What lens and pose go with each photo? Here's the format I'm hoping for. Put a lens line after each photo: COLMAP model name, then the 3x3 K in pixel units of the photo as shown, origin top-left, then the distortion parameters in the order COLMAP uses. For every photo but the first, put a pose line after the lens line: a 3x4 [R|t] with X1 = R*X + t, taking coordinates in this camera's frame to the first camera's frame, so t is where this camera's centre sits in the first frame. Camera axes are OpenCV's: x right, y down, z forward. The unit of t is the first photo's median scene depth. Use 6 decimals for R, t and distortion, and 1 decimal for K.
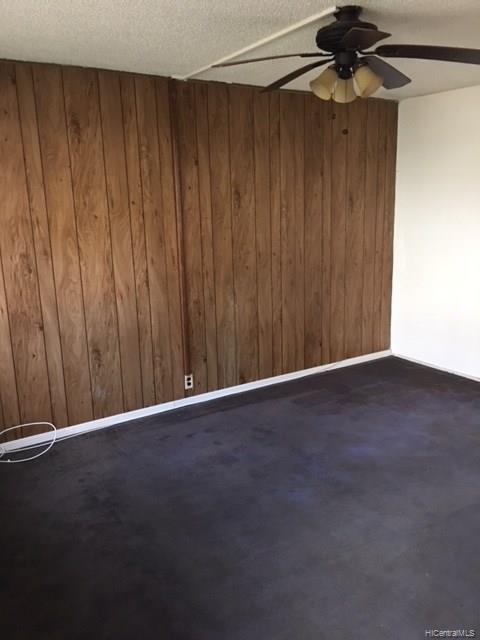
lens RADIAL K [[538.7, 0, 240.0], [0, 538.7, 320.0], [0, 0, 1]] dist [0.010710, 0.005209]
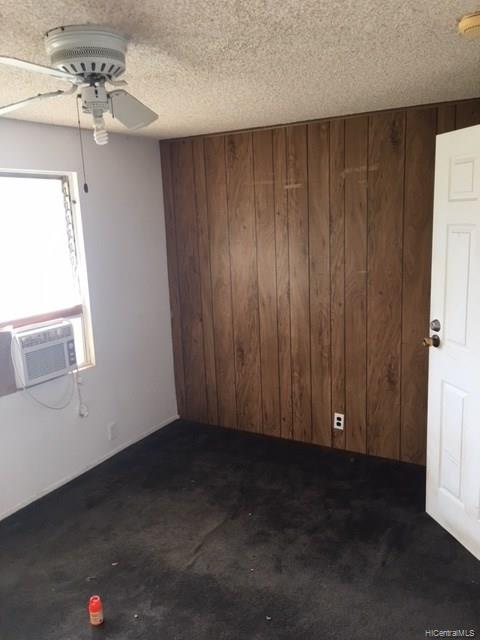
lens RADIAL K [[538.7, 0, 240.0], [0, 538.7, 320.0], [0, 0, 1]] dist [0.010710, 0.005209]
pose [[0.463378, 0.175390, -0.868630, 0.669008], [-0.159084, 0.980758, 0.113166, -0.125799], [0.871764, 0.085746, 0.482364, 0.474740]]
